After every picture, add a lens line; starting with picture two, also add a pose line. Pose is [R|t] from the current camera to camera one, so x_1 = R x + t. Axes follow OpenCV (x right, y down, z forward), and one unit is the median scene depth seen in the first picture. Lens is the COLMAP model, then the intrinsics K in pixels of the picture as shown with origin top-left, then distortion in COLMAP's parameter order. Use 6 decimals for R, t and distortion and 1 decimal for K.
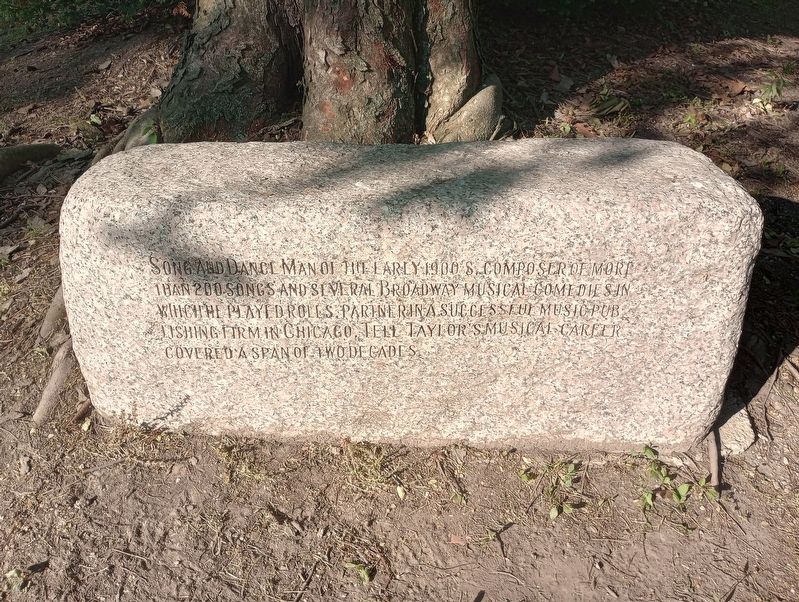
lens RADIAL K [[695.7, 0, 385.3], [0, 695.7, 301.2], [0, 0, 1]] dist [0.001031, 0.000123]
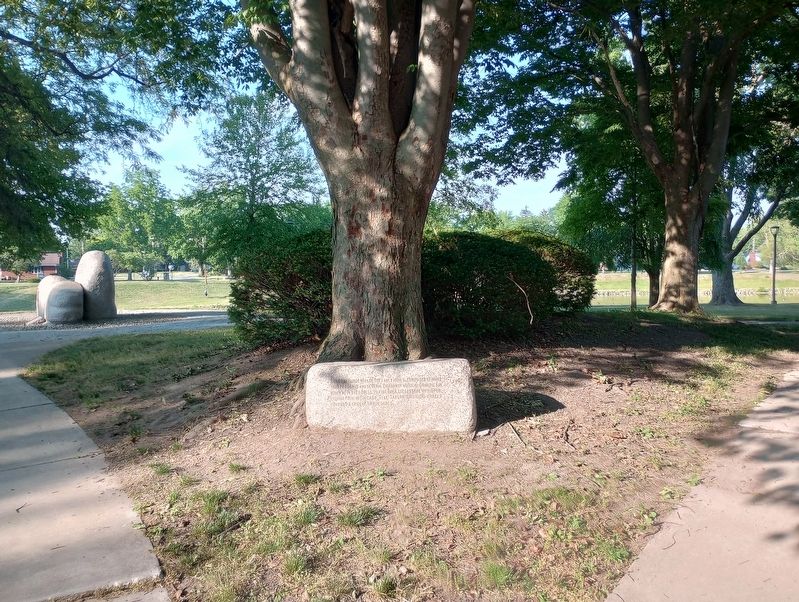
lens RADIAL K [[695.7, 0, 385.3], [0, 695.7, 301.2], [0, 0, 1]] dist [0.001031, 0.000123]
pose [[0.997545, -0.025183, -0.065339, 0.264967], [-0.008350, 0.883658, -0.468058, 1.353631], [0.069525, 0.467455, 0.881279, -2.672977]]
